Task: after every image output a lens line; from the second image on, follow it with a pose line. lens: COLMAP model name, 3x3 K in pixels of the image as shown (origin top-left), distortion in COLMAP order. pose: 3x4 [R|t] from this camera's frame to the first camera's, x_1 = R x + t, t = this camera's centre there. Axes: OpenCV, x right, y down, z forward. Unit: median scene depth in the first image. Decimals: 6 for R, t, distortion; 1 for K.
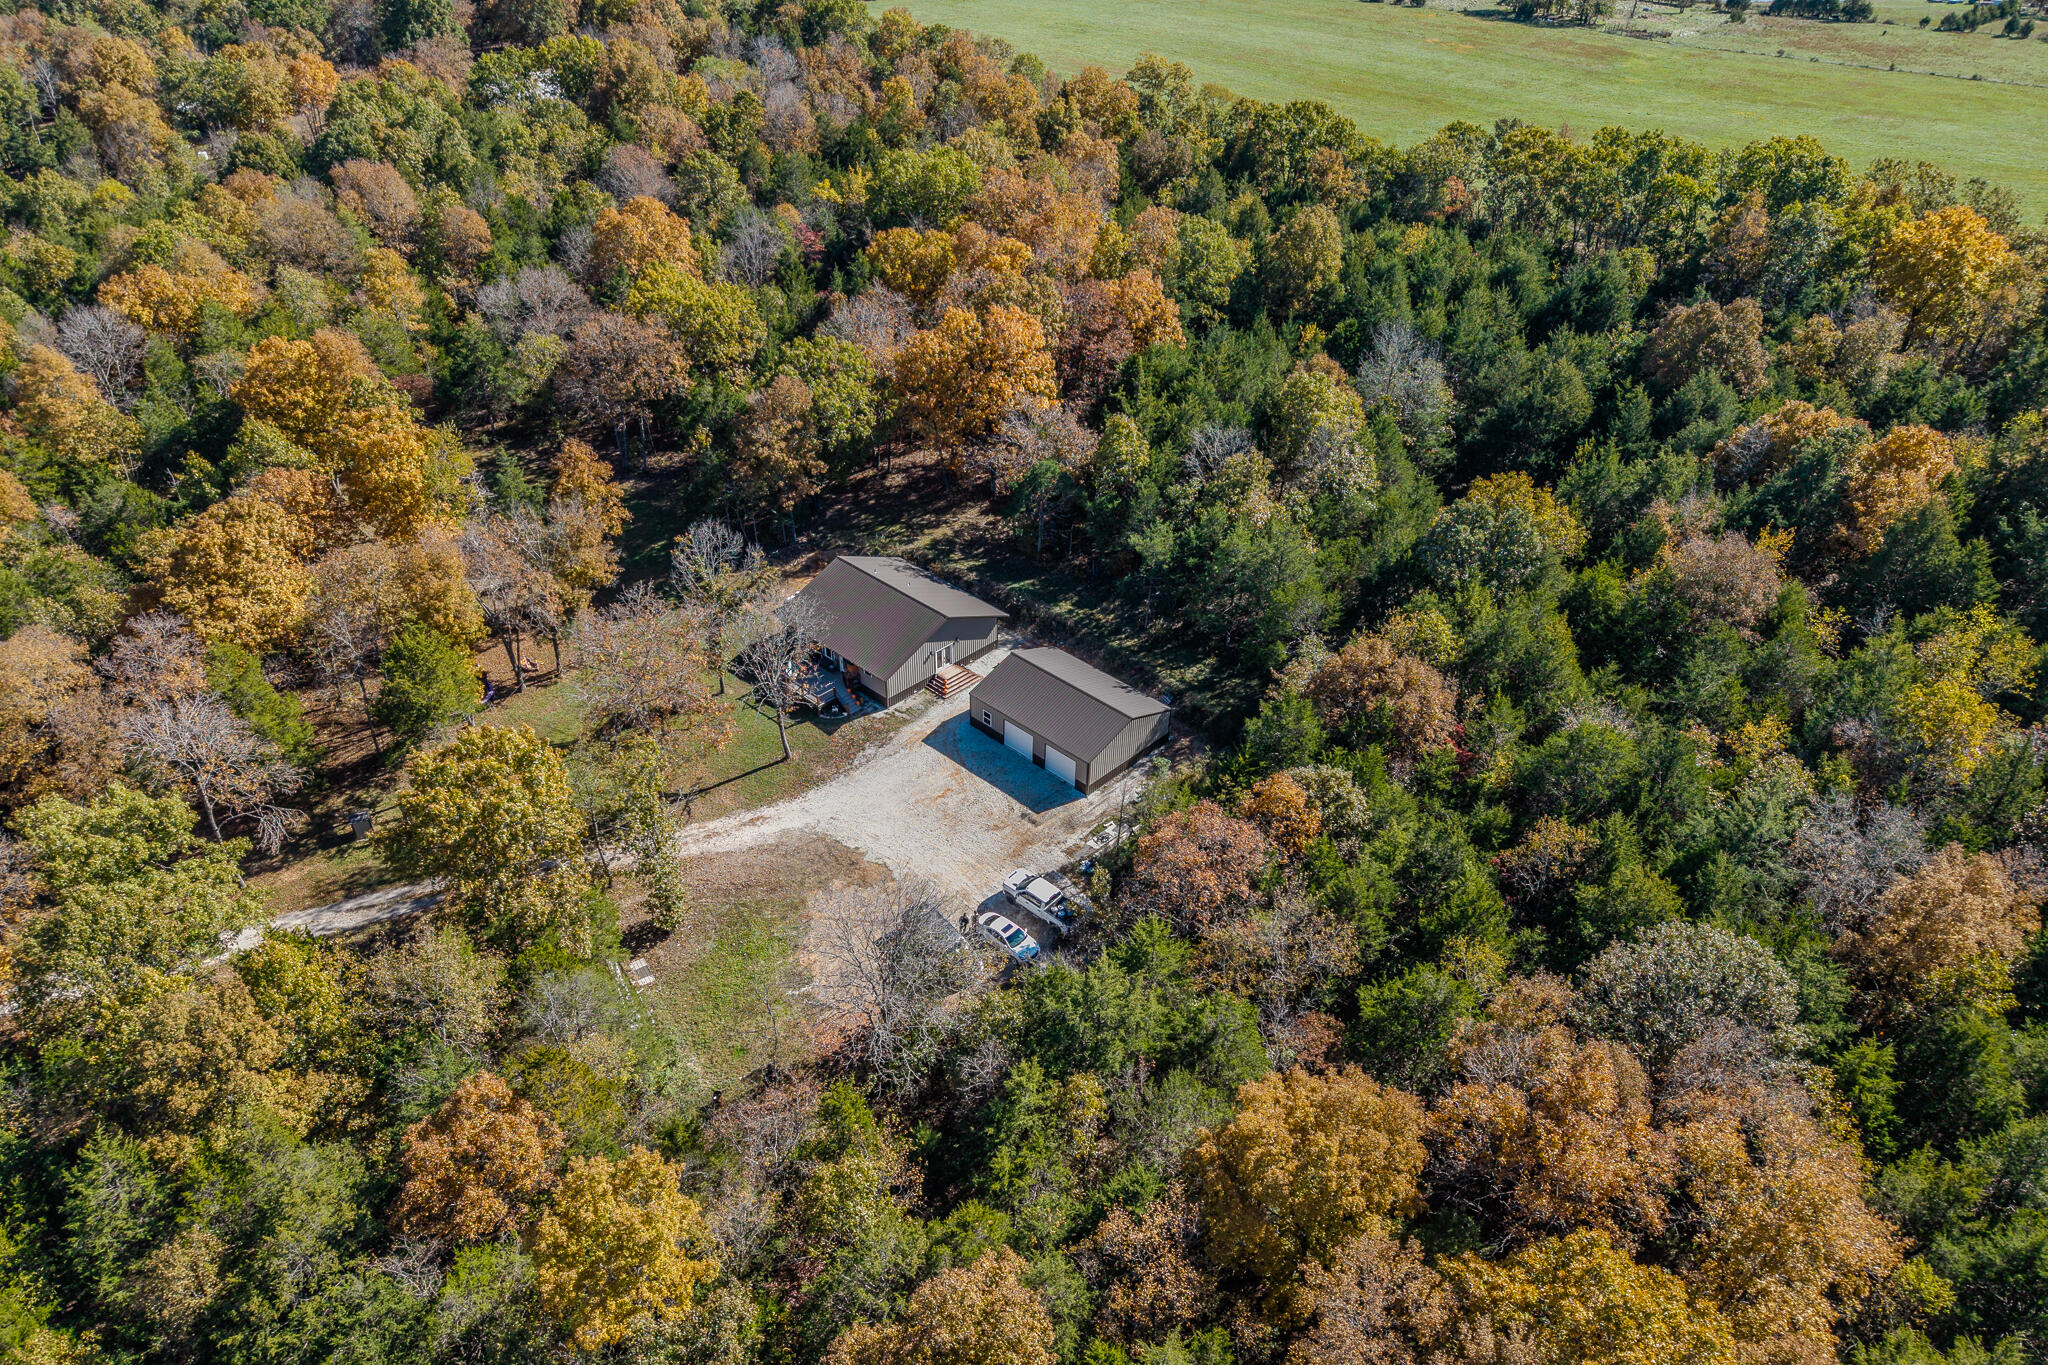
lens RADIAL K [[1351.7, 0, 1035.4], [0, 1351.7, 690.1], [0, 0, 1]] dist [0.014824, -0.007472]
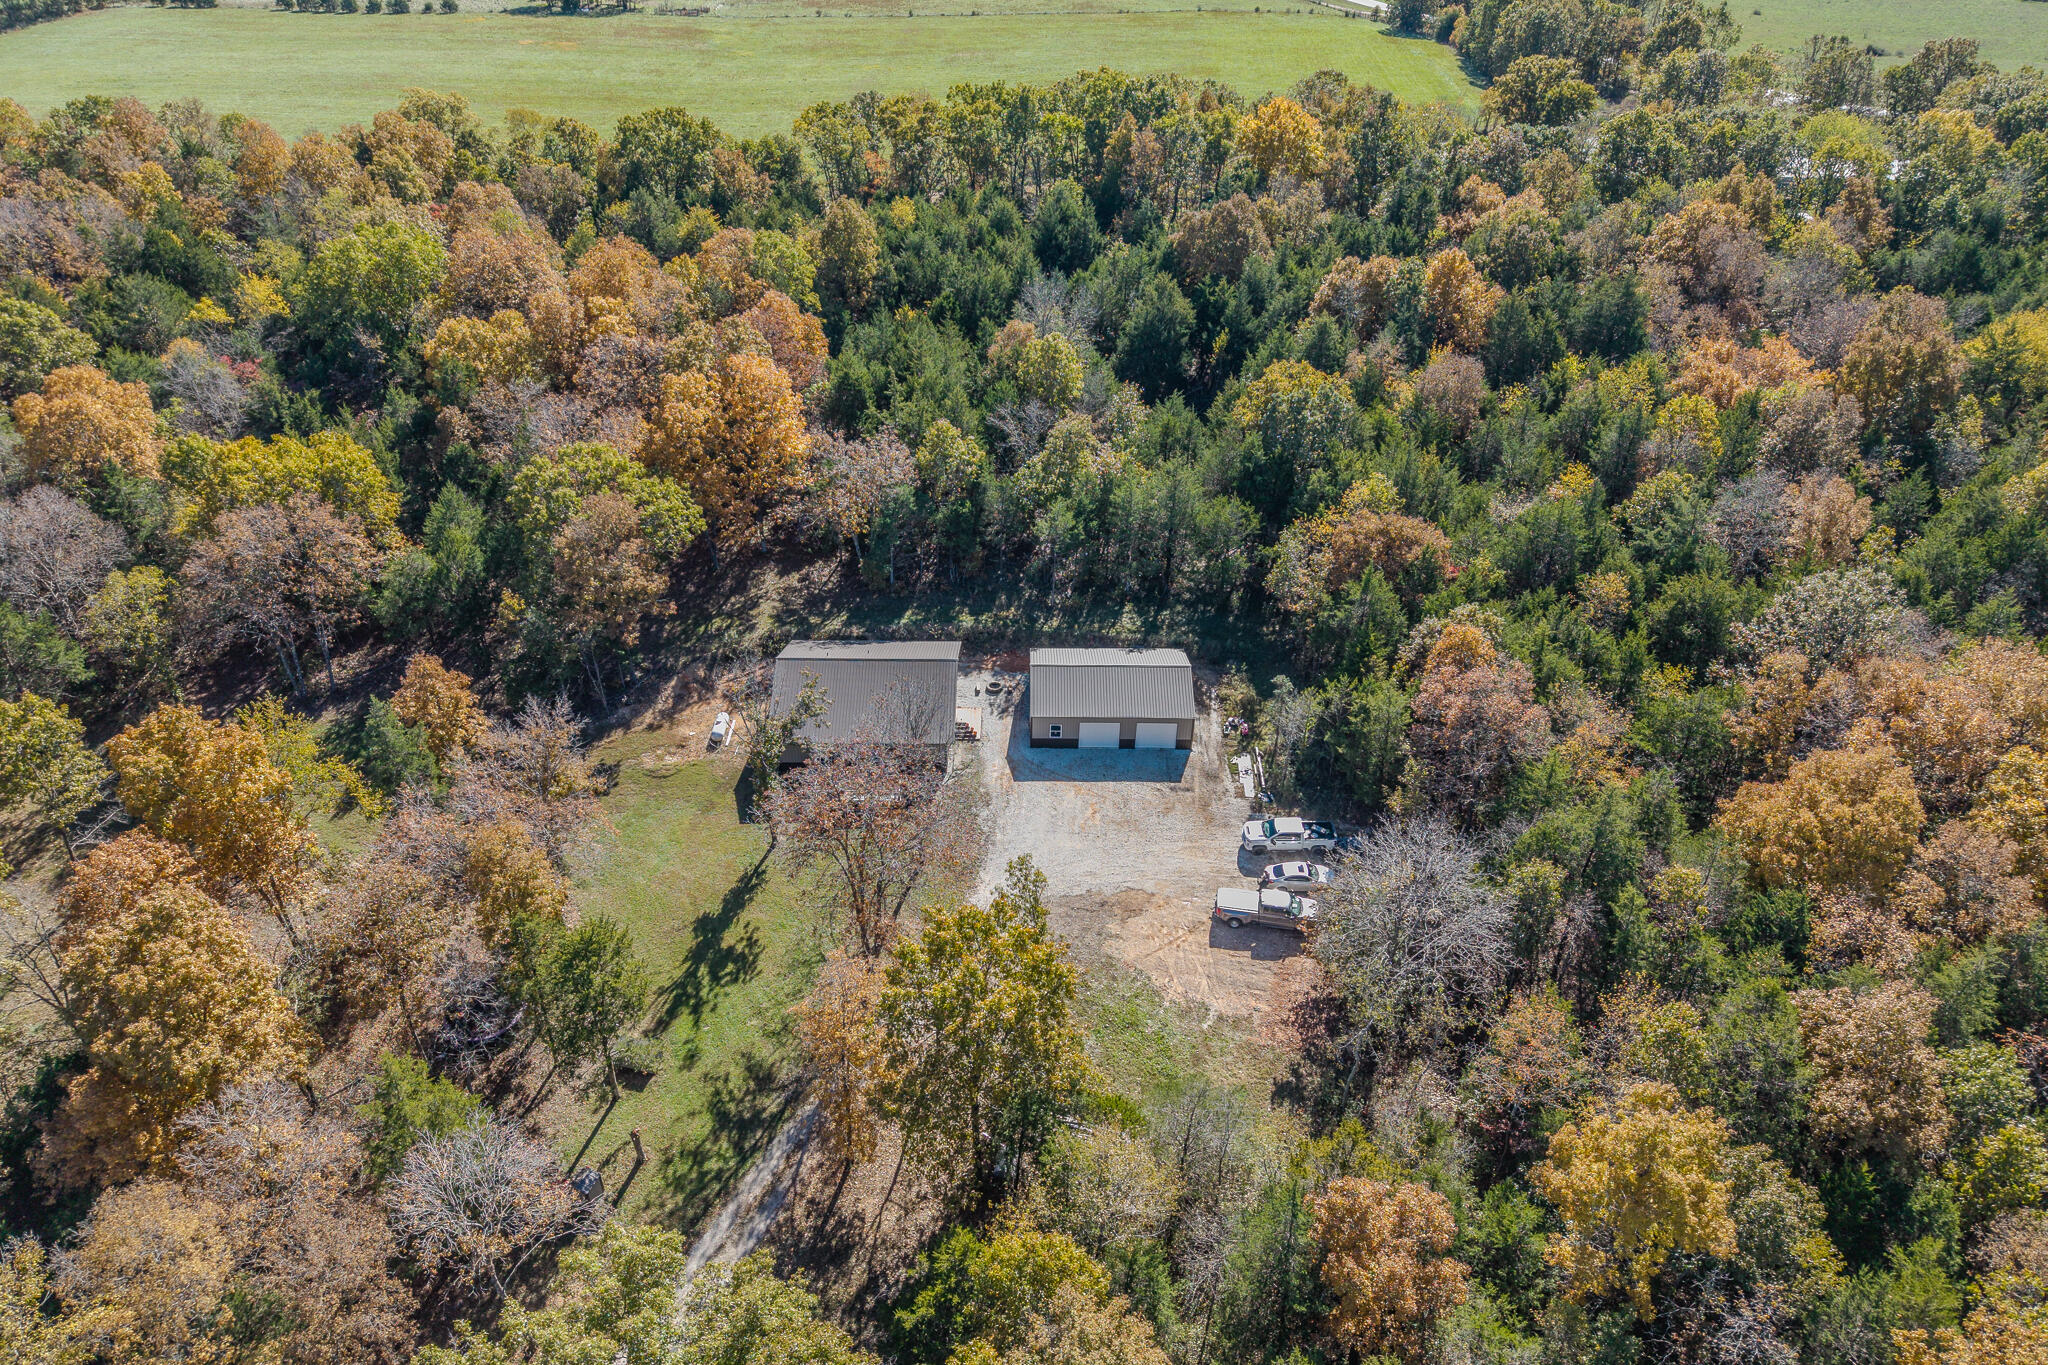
lens RADIAL K [[1351.7, 0, 1020.2], [0, 1351.7, 678.6], [0, 0, 1]] dist [0.014824, -0.007472]
pose [[0.727406, -0.395857, 0.560515, -0.511393], [0.396262, 0.909191, 0.127859, -0.130172], [-0.560229, 0.129105, 0.818215, 0.167138]]
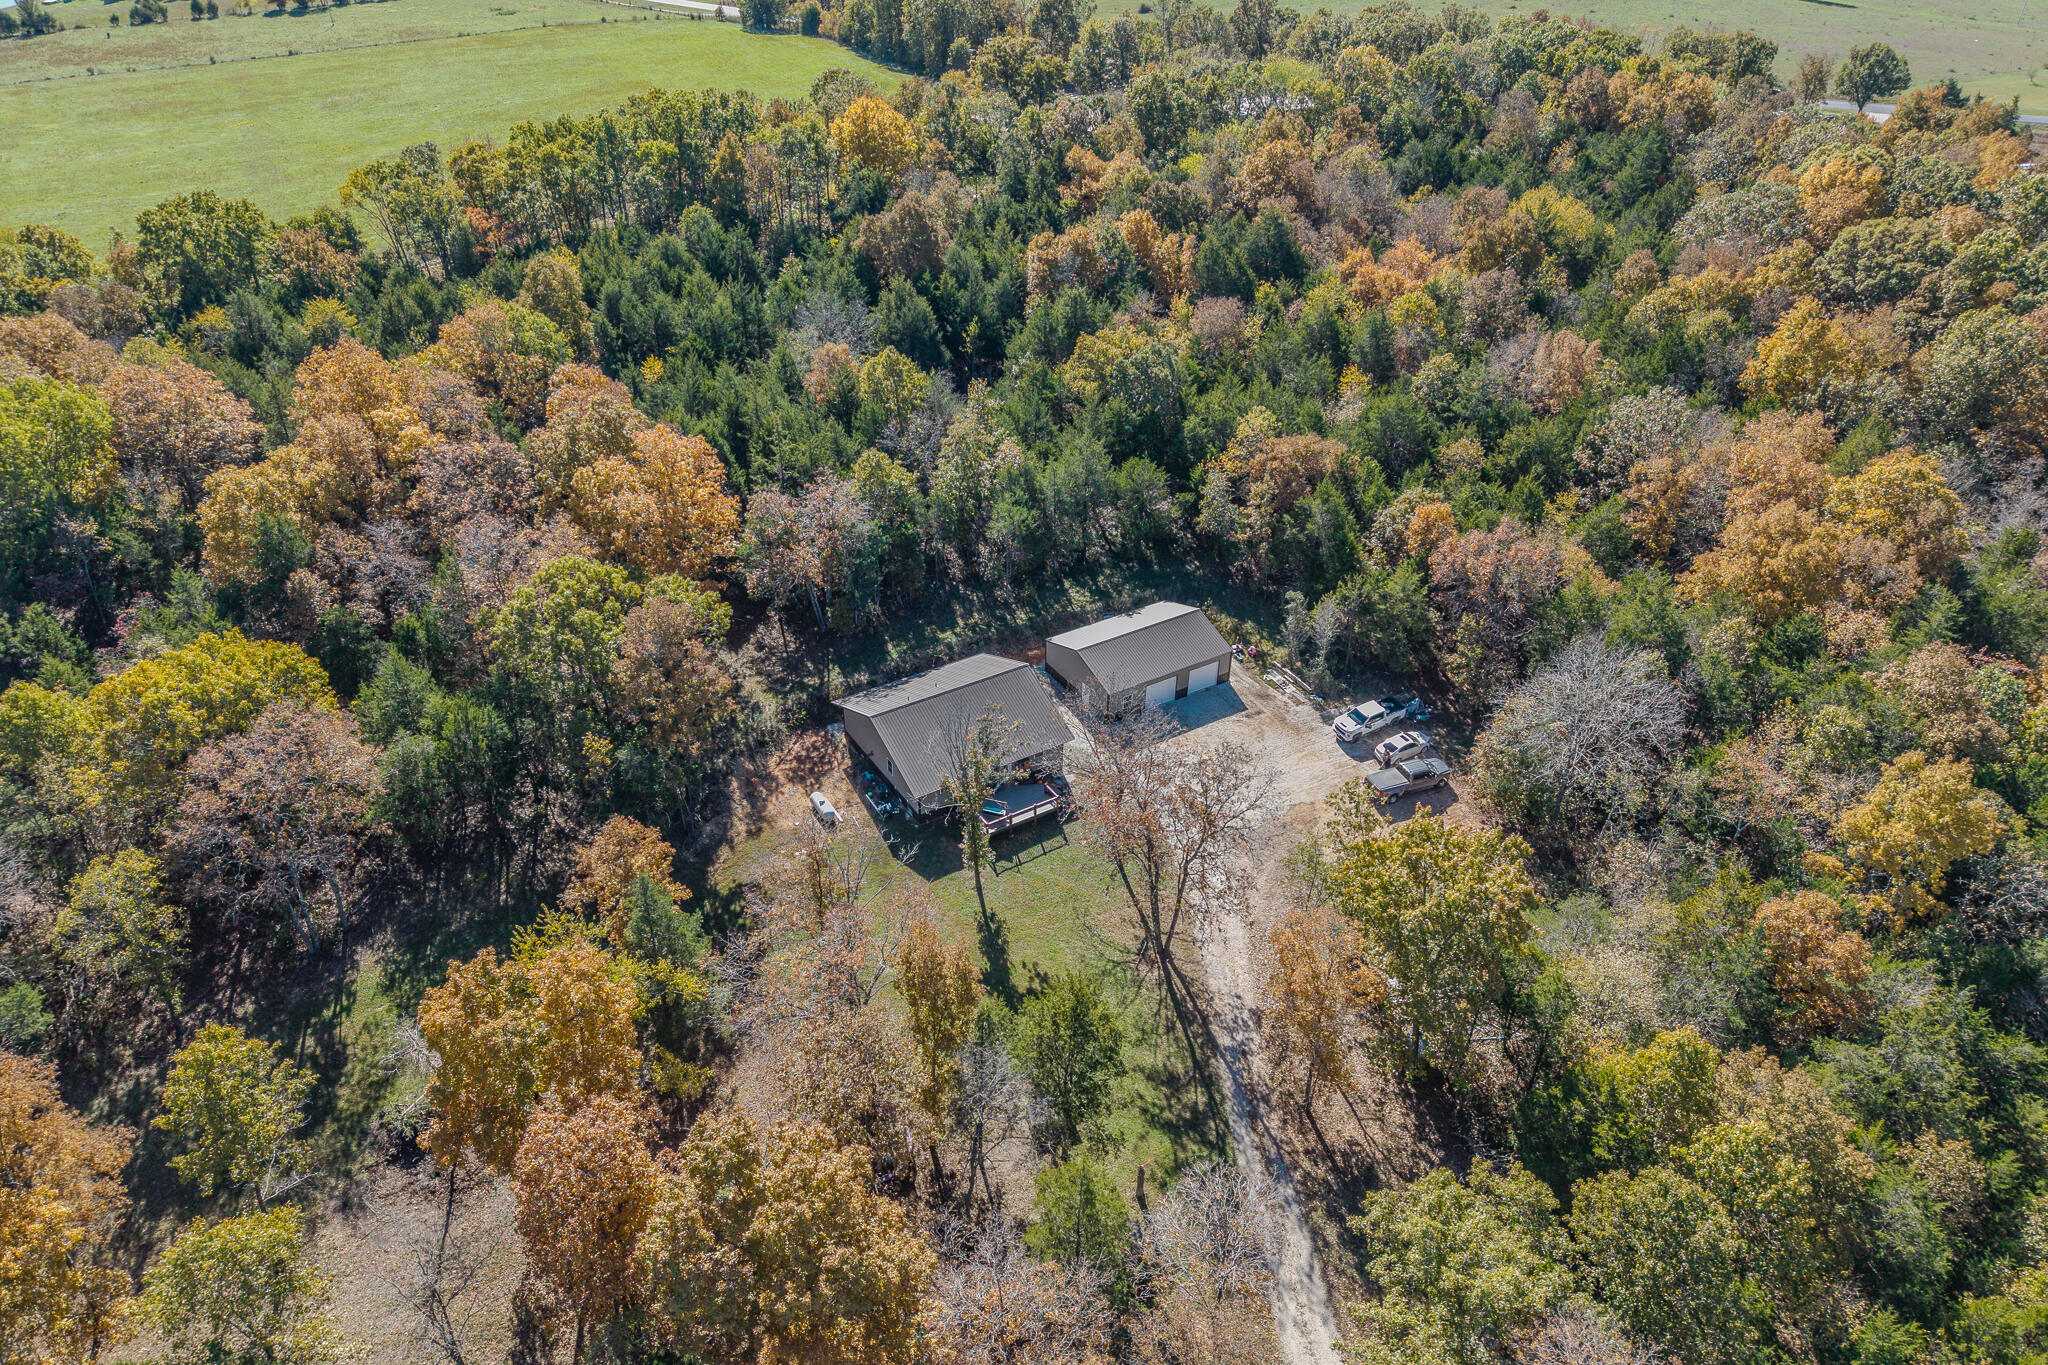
lens RADIAL K [[1351.7, 0, 1012.9], [0, 1351.7, 688.3], [0, 0, 1]] dist [0.014824, -0.007472]
pose [[0.266102, -0.559070, 0.785258, -0.752024], [0.554138, 0.755290, 0.349953, -0.346104], [-0.788746, 0.342019, 0.510787, 0.454734]]
